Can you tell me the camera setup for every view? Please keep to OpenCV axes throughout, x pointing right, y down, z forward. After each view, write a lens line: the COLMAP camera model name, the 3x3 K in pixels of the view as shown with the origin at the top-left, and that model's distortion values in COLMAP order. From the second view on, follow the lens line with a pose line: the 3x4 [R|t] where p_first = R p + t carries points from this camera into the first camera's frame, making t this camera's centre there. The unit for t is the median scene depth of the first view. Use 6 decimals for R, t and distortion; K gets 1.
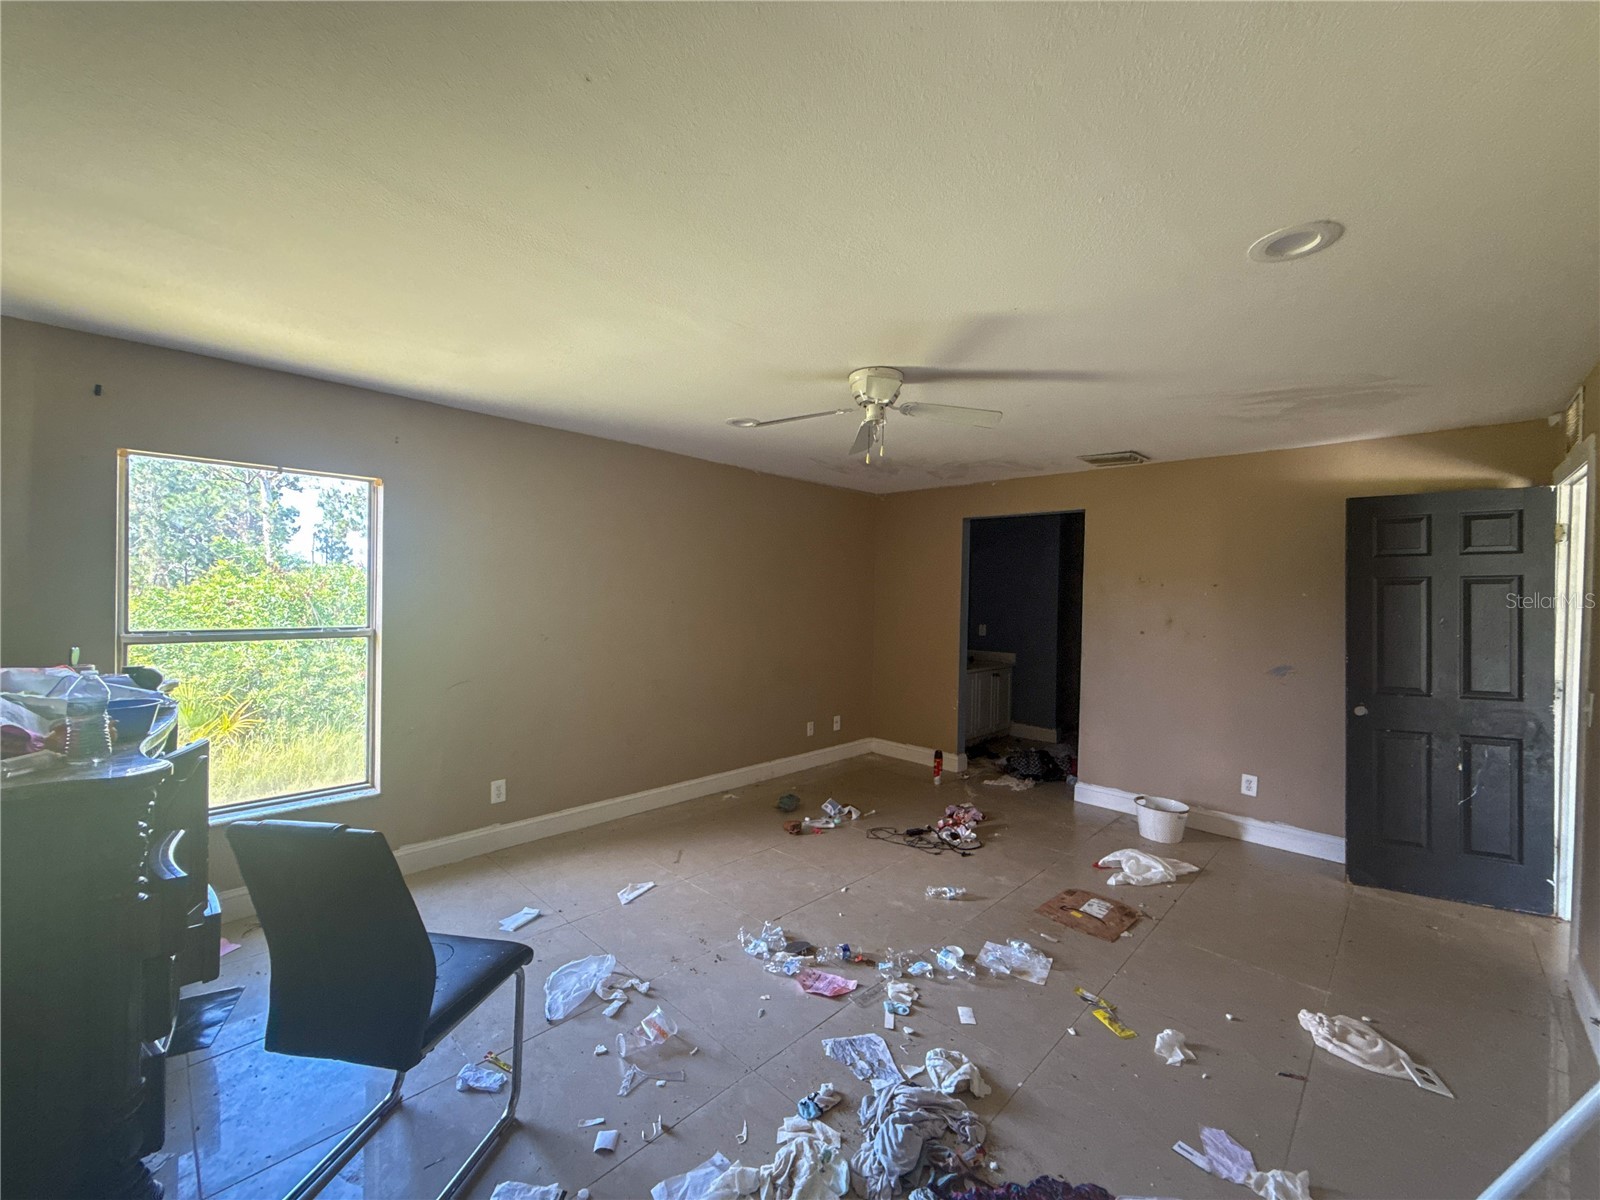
lens RADIAL K [[641.9, 0, 799.5], [0, 641.9, 600.3], [0, 0, 1]] dist [0.001220, -0.000117]
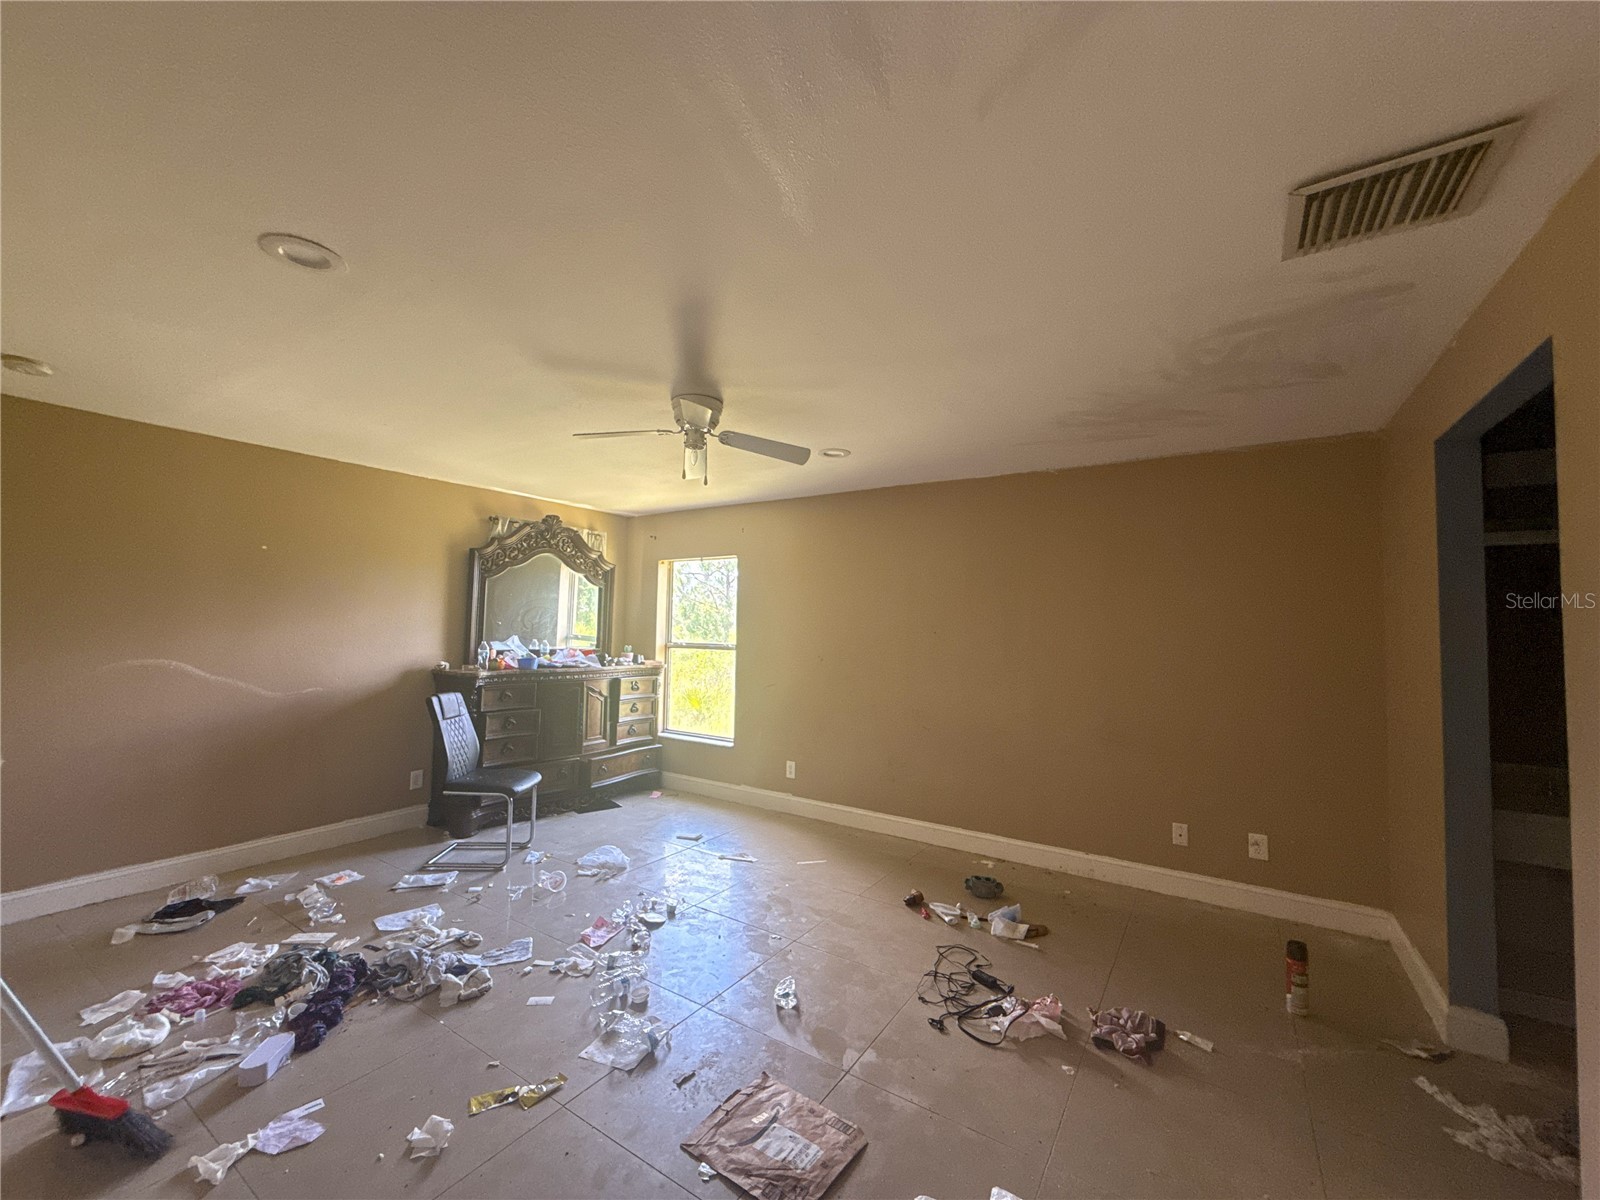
lens RADIAL K [[641.9, 0, 798.8], [0, 641.9, 593.7], [0, 0, 1]] dist [0.001220, -0.000117]
pose [[0.188116, -0.069929, -0.979654, 0.870525], [-0.025922, 0.996761, -0.076128, 0.027847], [0.981805, 0.039715, 0.185694, 0.728859]]
